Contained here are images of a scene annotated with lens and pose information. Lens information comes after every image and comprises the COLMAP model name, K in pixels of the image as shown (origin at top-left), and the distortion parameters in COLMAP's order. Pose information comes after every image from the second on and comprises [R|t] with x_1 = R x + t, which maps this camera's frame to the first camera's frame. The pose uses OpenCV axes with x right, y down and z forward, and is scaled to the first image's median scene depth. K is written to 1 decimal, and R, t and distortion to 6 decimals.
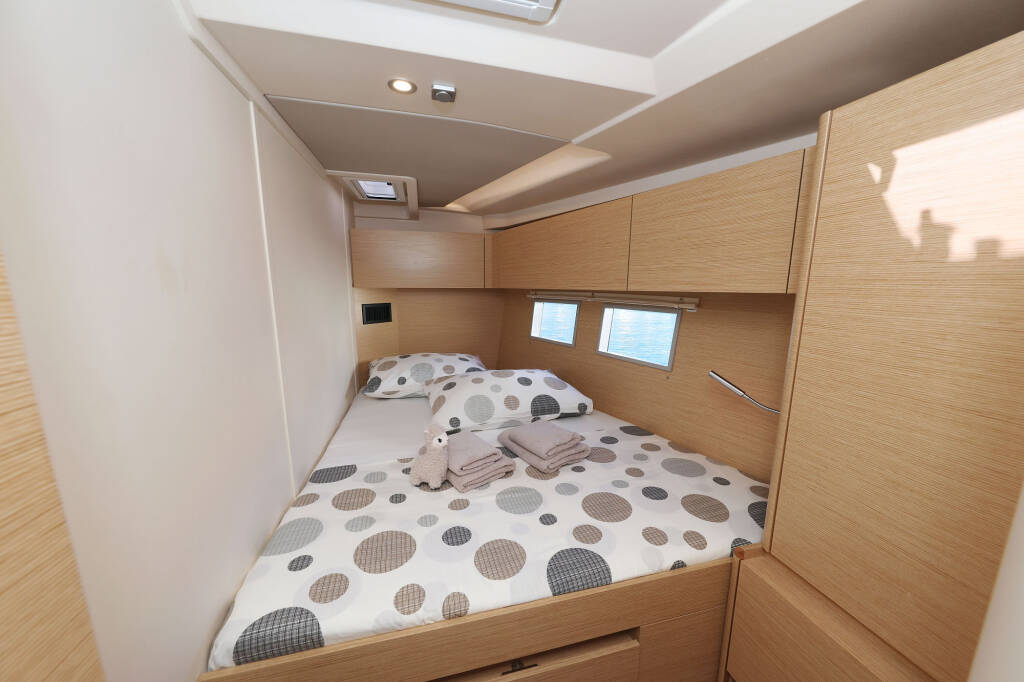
lens RADIAL K [[355.7, 0, 512.0], [0, 355.7, 341.0], [0, 0, 1]] dist [0.000041, -0.000003]
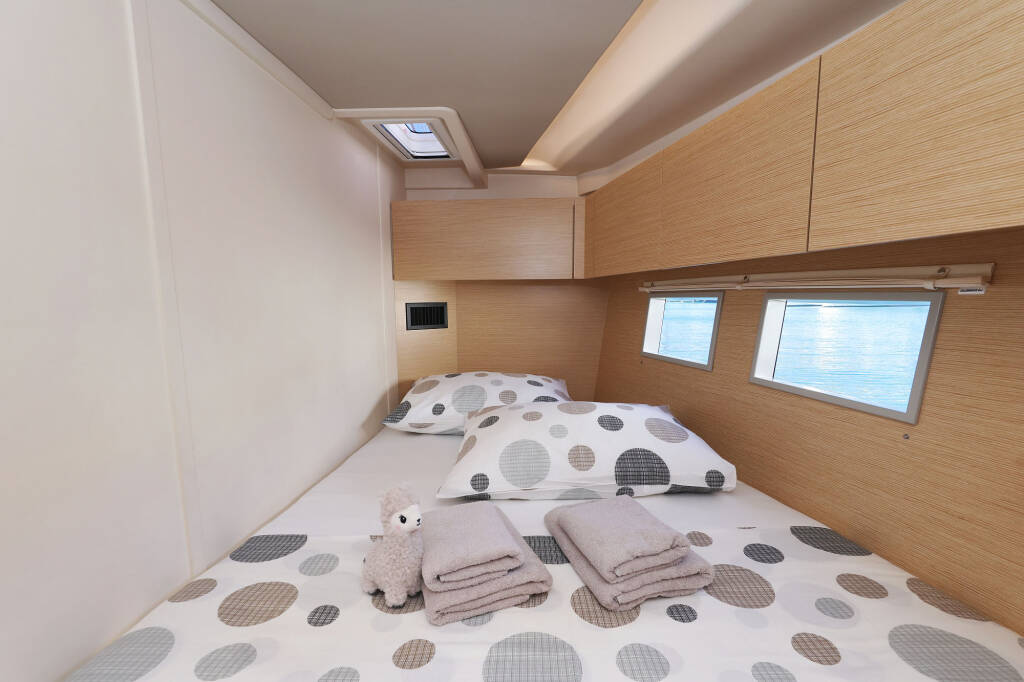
lens RADIAL K [[452.0, 0, 512.4], [0, 452.0, 347.0], [0, 0, 1]] dist [0.000795, -0.000053]
pose [[0.954976, 0.022463, -0.295831, 0.105305], [-0.034851, 0.998720, -0.036669, 0.023043], [0.294629, 0.045328, 0.954536, 0.249231]]
